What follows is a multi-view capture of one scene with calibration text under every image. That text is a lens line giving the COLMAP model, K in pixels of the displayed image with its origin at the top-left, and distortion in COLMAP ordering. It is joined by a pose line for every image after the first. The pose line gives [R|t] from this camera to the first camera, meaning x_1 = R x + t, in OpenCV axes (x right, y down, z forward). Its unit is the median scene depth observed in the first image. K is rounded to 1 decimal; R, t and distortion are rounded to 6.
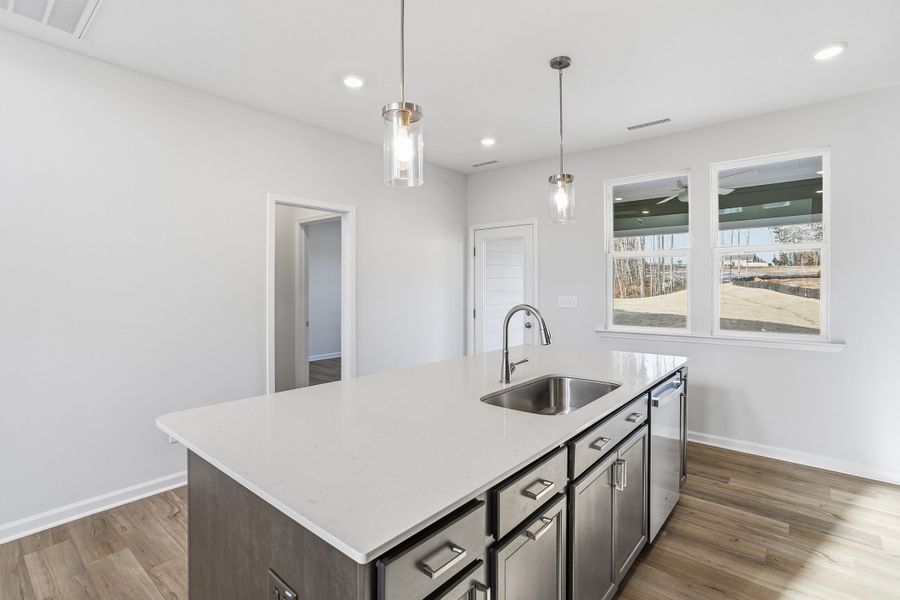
lens RADIAL K [[431.9, 0, 447.4], [0, 431.9, 290.2], [0, 0, 1]] dist [-0.003711, -0.000578]
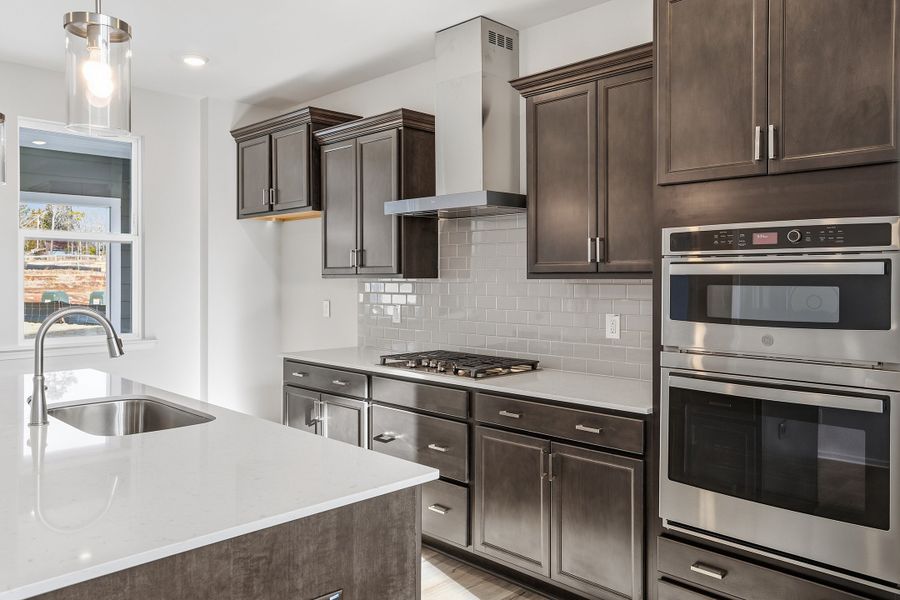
lens RADIAL K [[676.6, 0, 456.6], [0, 676.6, 285.5], [0, 0, 1]] dist [0.005358, -0.008670]
pose [[0.077386, -0.007344, 0.996974, -0.451648], [0.009460, 0.999933, 0.006631, -0.002983], [-0.996956, 0.008918, 0.077450, 0.142234]]
